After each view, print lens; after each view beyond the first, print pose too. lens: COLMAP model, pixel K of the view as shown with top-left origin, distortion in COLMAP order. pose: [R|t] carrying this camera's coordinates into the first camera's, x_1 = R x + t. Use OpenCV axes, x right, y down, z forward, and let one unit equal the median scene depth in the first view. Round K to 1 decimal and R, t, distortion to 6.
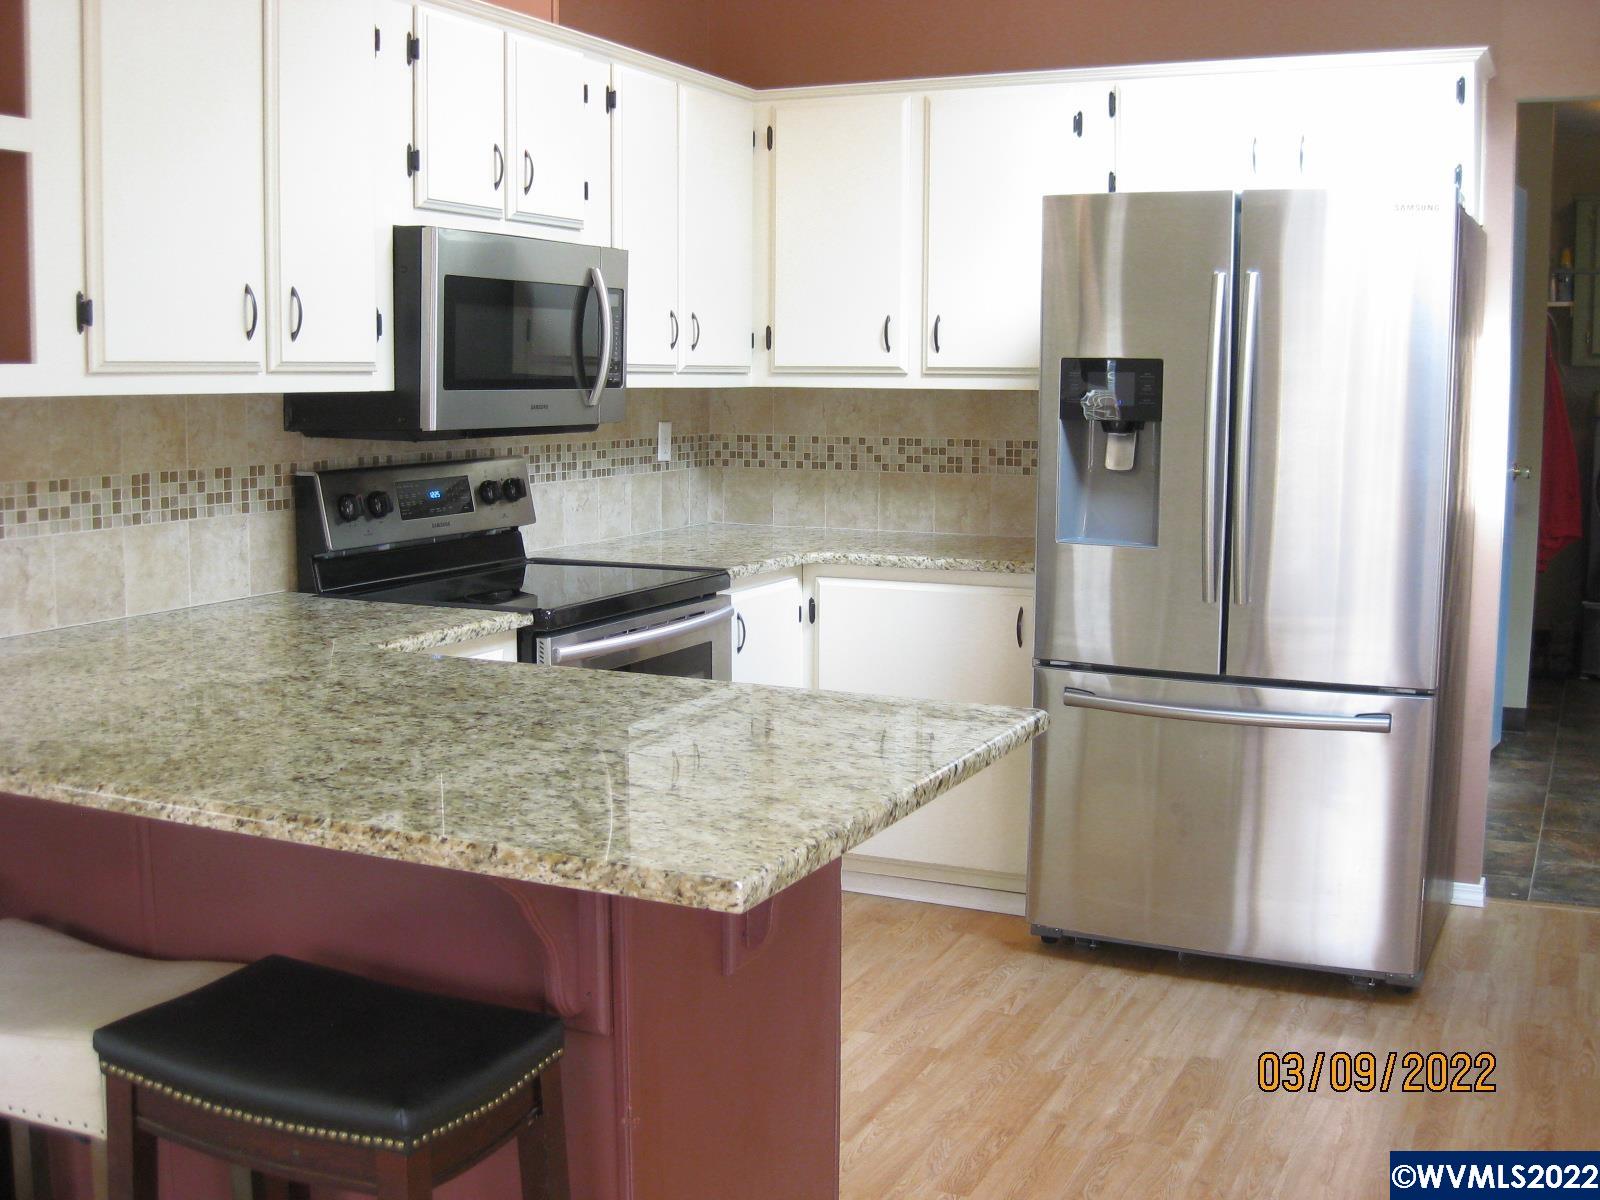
lens RADIAL K [[1758.6, 0, 793.7], [0, 1758.6, 600.1], [0, 0, 1]] dist [-0.140374, 0.000000]
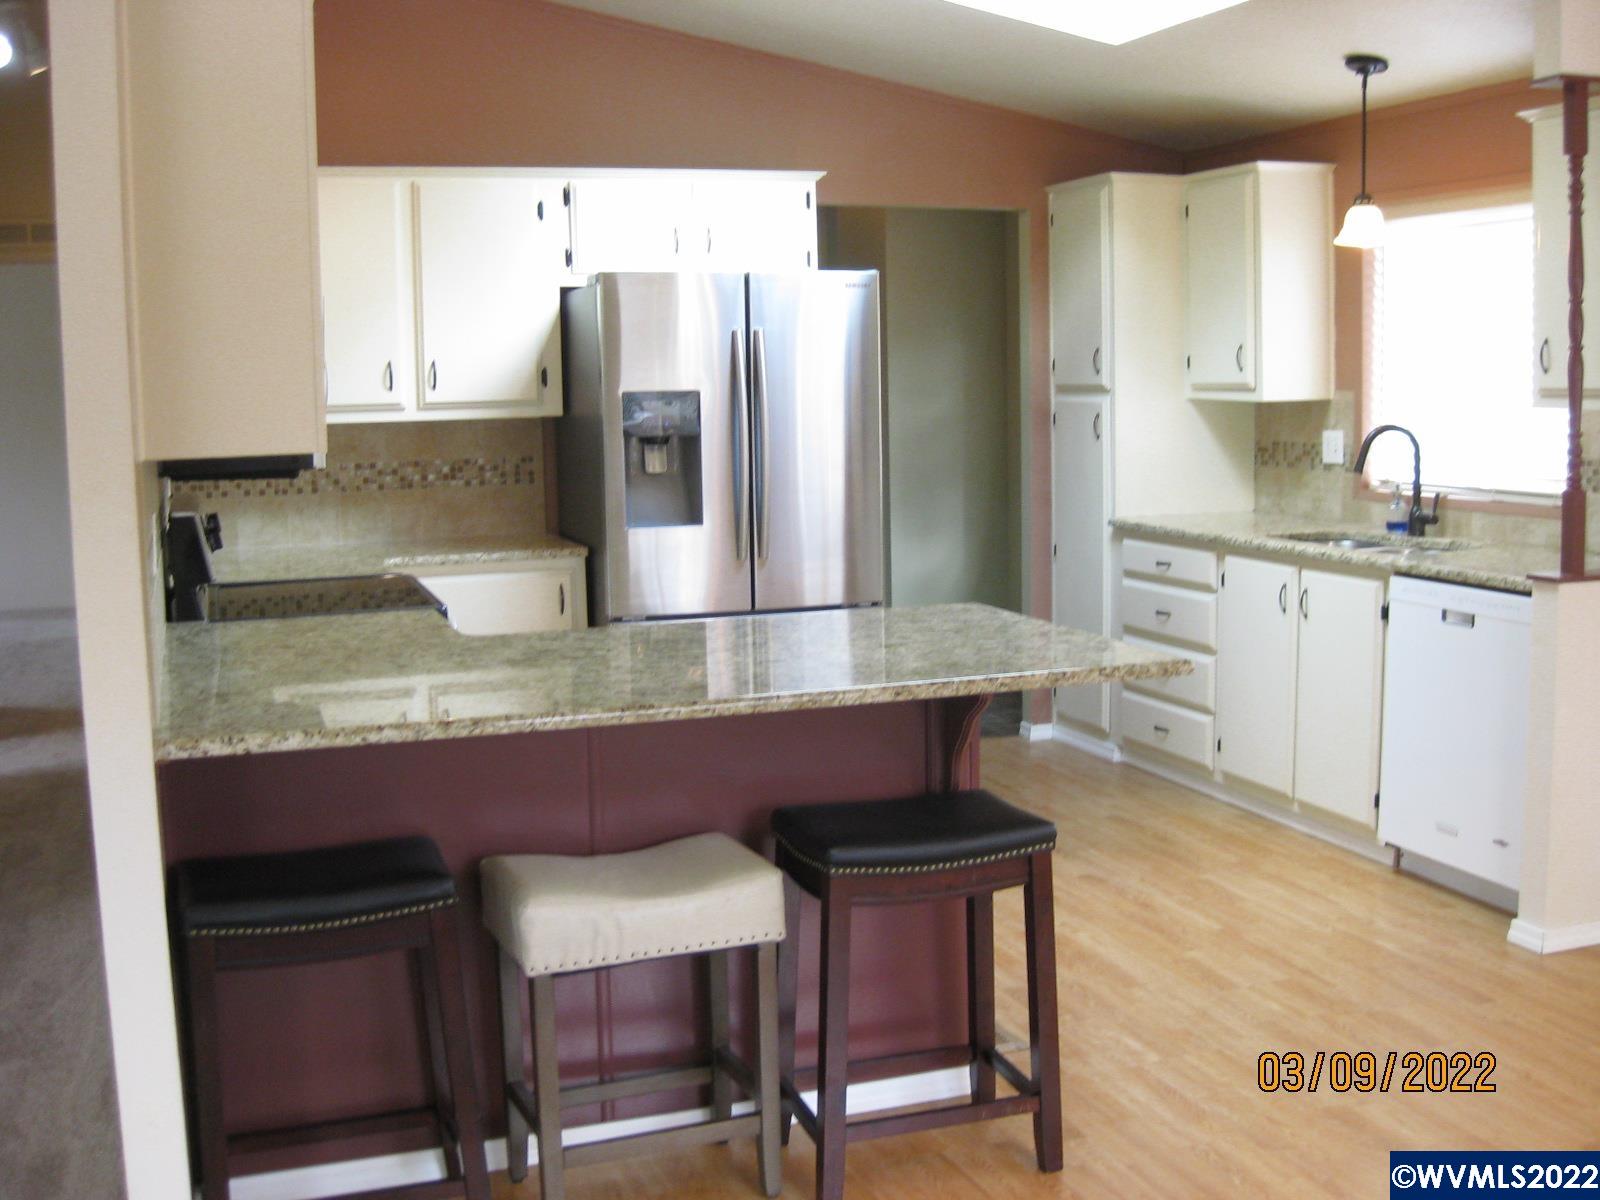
lens RADIAL K [[1758.6, 0, 802.6], [0, 1758.6, 588.0], [0, 0, 1]] dist [-0.140374, 0.000000]
pose [[0.704773, -0.102030, 0.702057, -0.676235], [0.113072, 0.993109, 0.030820, -0.013251], [-0.700364, 0.057662, 0.711453, -0.049465]]
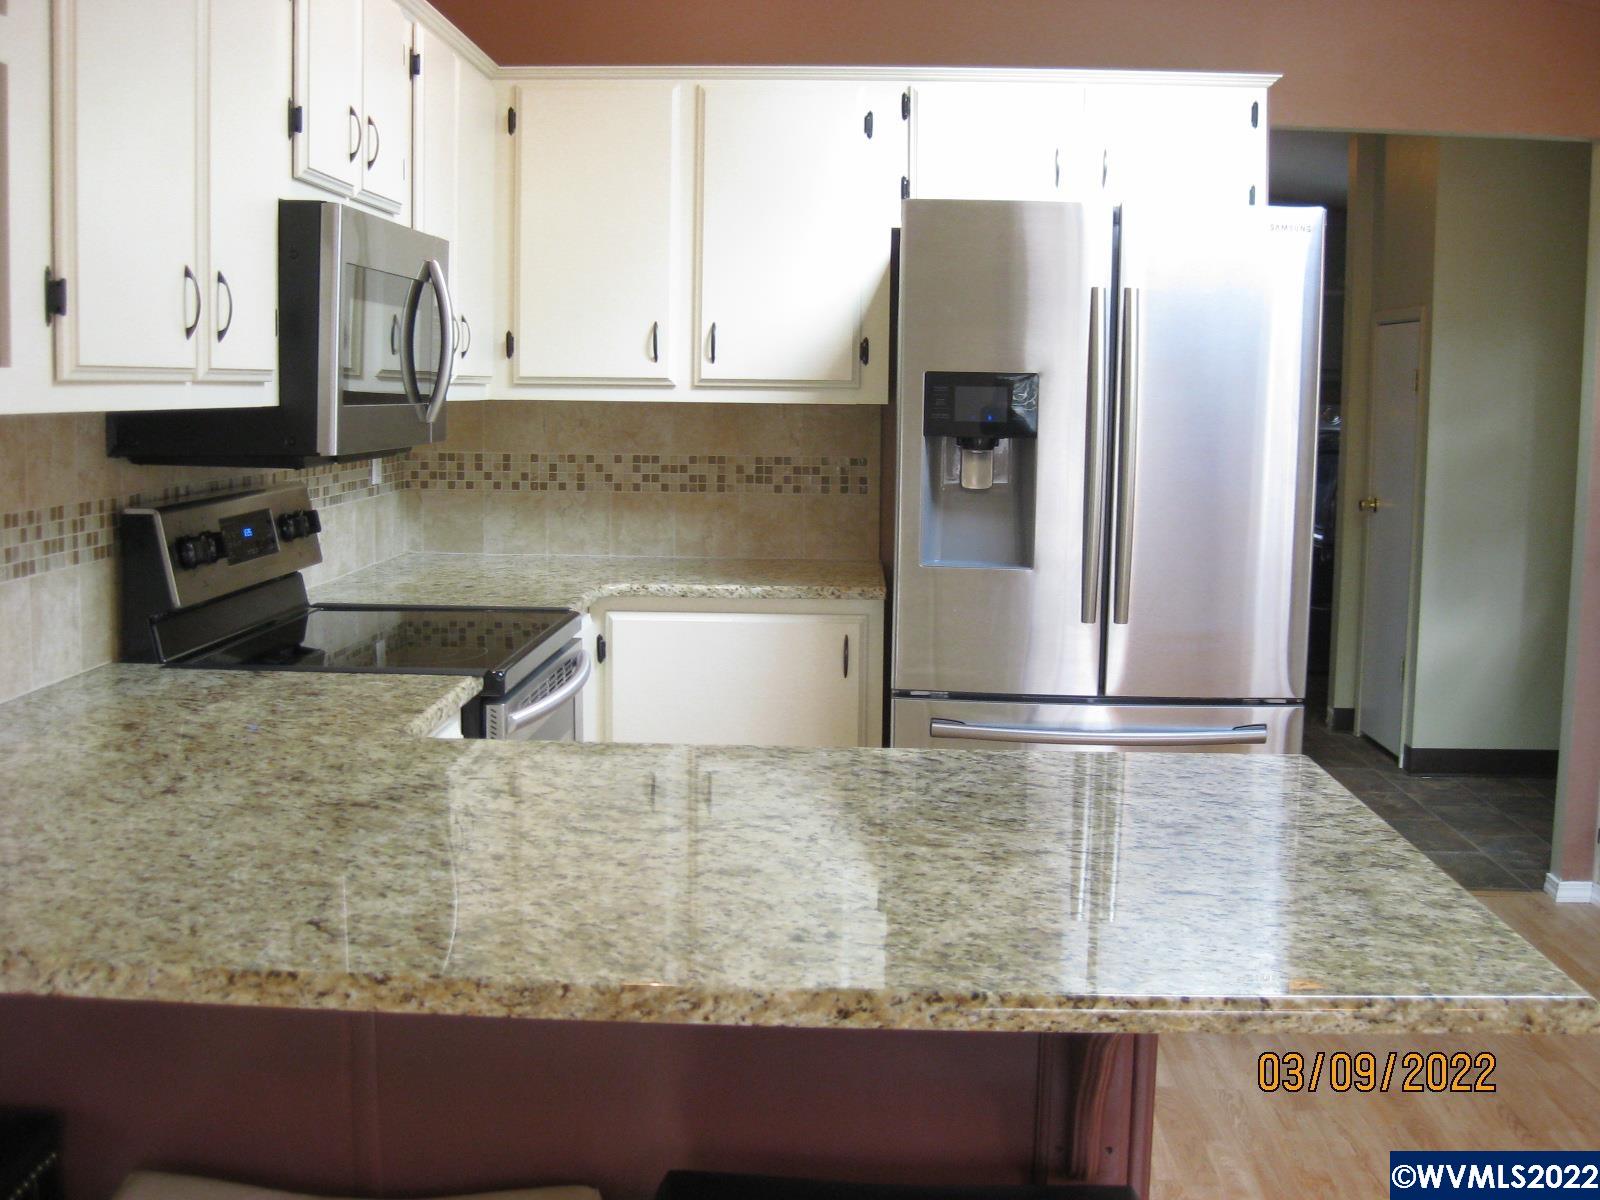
lens RADIAL K [[1758.6, 0, 805.0], [0, 1758.6, 584.8], [0, 0, 1]] dist [-0.140374, 0.000000]
pose [[0.916031, -0.037274, 0.399371, -0.274443], [0.042048, 0.999110, -0.003196, -0.021384], [-0.398897, 0.019720, 0.916784, 0.148945]]
